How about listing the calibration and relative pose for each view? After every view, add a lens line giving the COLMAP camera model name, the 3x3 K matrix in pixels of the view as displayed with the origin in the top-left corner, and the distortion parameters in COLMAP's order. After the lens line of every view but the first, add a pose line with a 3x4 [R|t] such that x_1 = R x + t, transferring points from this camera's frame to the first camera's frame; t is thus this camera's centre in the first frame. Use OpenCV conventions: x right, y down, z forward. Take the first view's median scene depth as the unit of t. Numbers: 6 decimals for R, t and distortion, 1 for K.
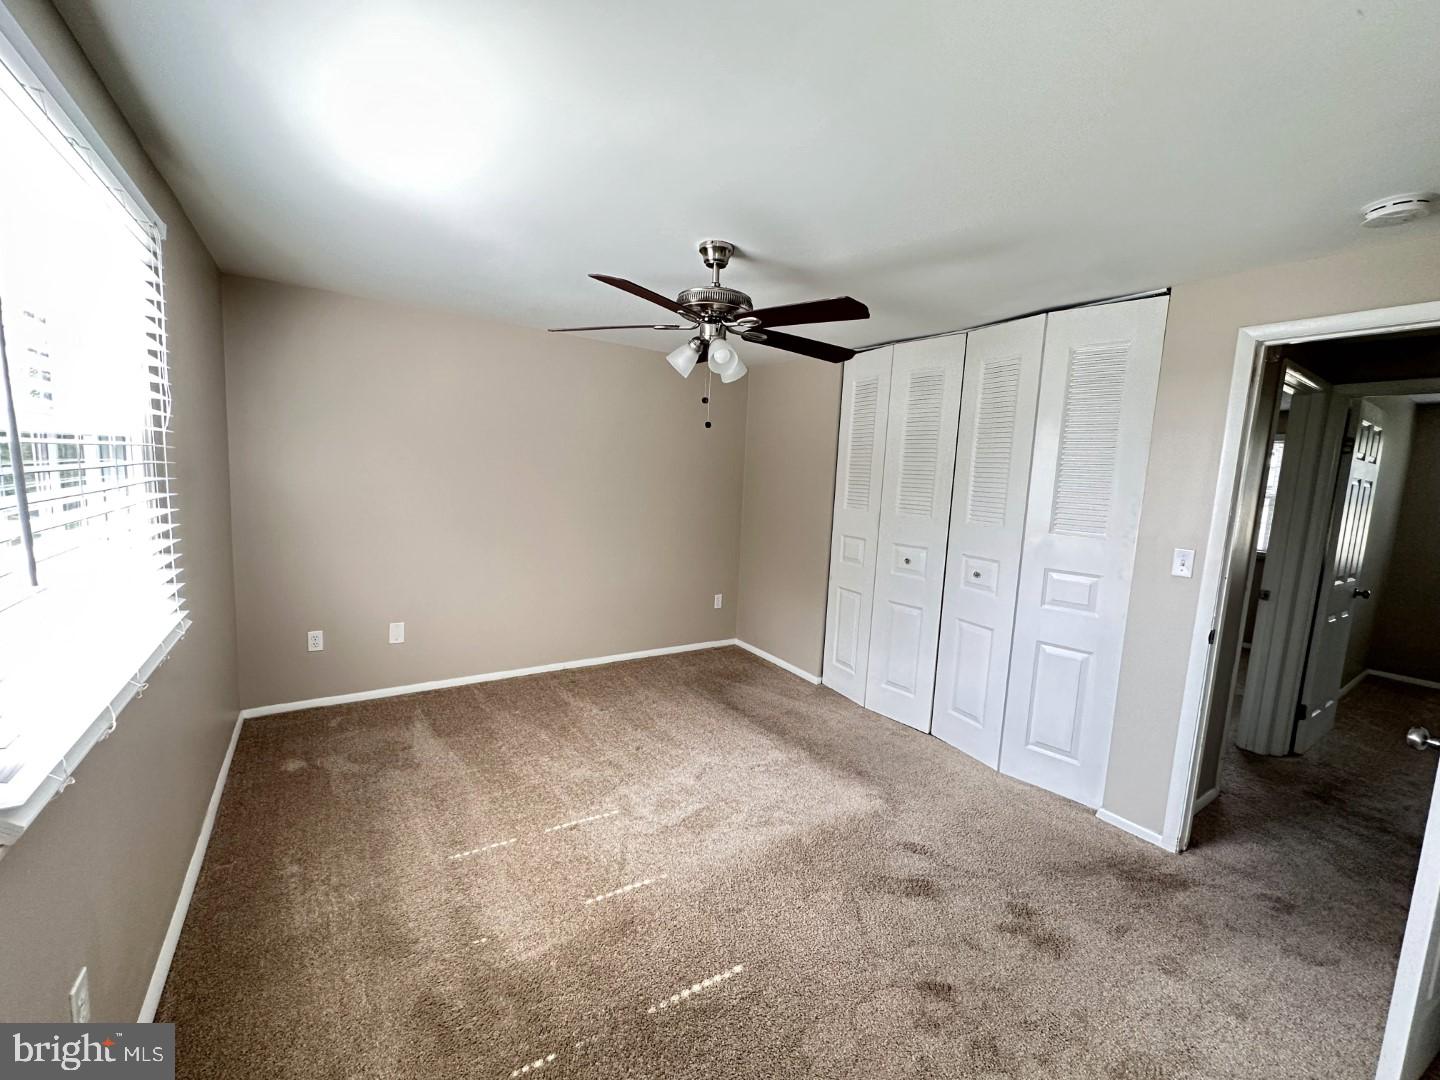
lens RADIAL K [[572.9, 0, 720.0], [0, 572.9, 540.0], [0, 0, 1]] dist [-0.001519, 0.000679]
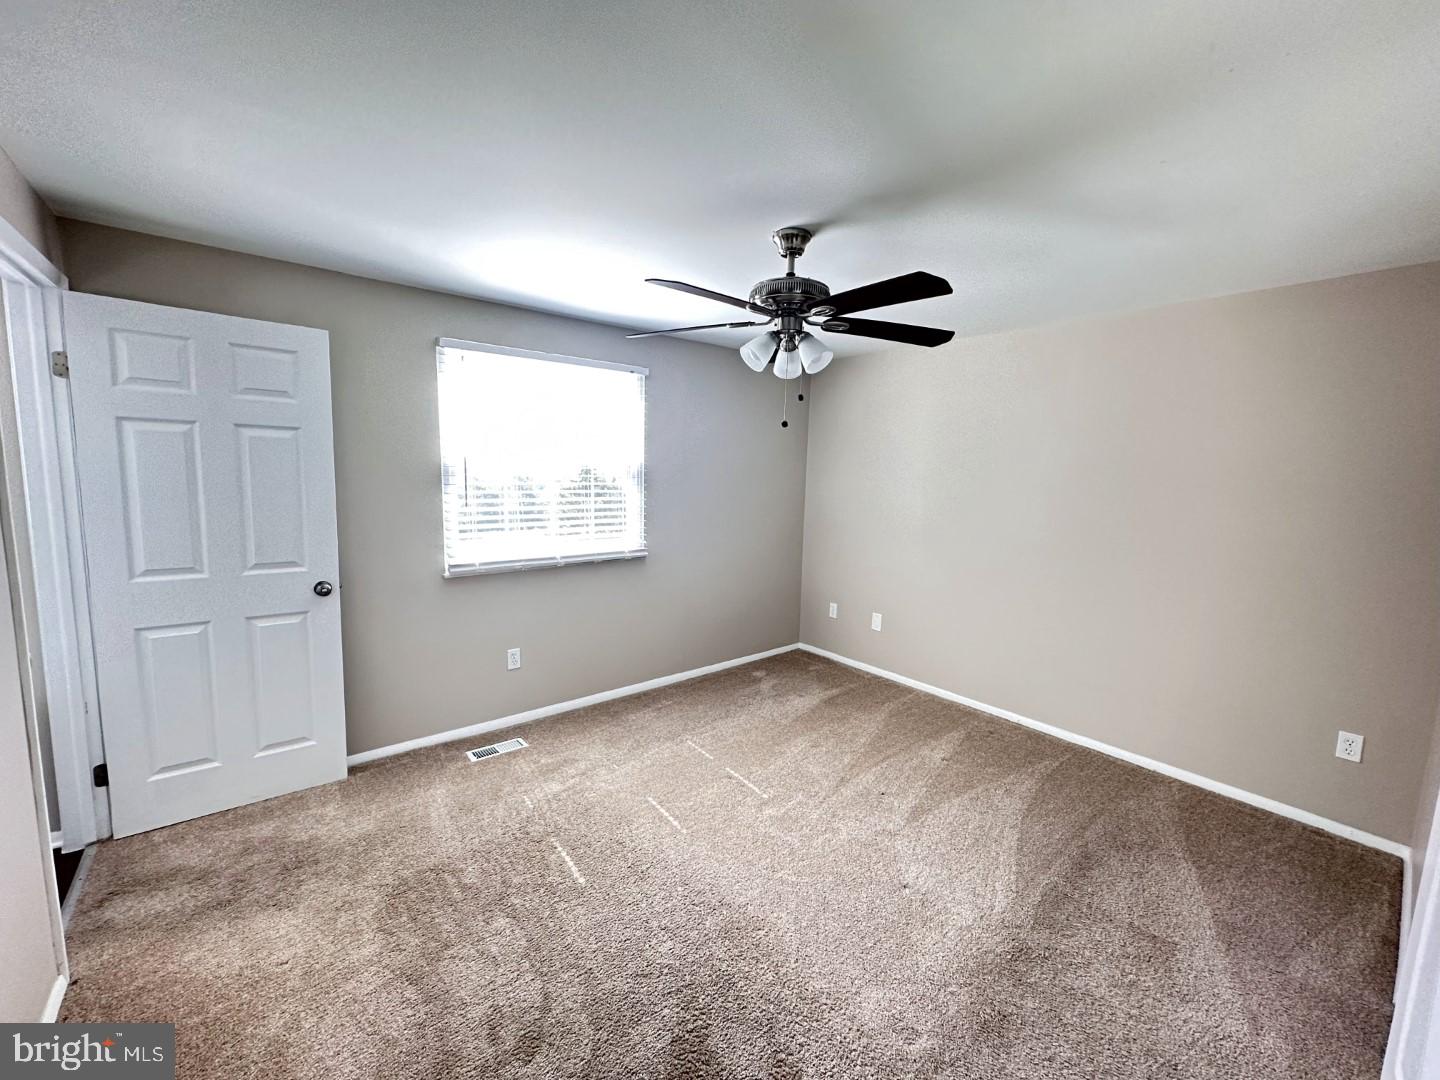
lens RADIAL K [[572.9, 0, 720.0], [0, 572.9, 540.0], [0, 0, 1]] dist [-0.001519, 0.000679]
pose [[0.101930, 0.074543, -0.991995, 0.618816], [-0.140797, 0.988231, 0.059793, -0.035851], [0.984777, 0.133575, 0.111226, 0.546578]]
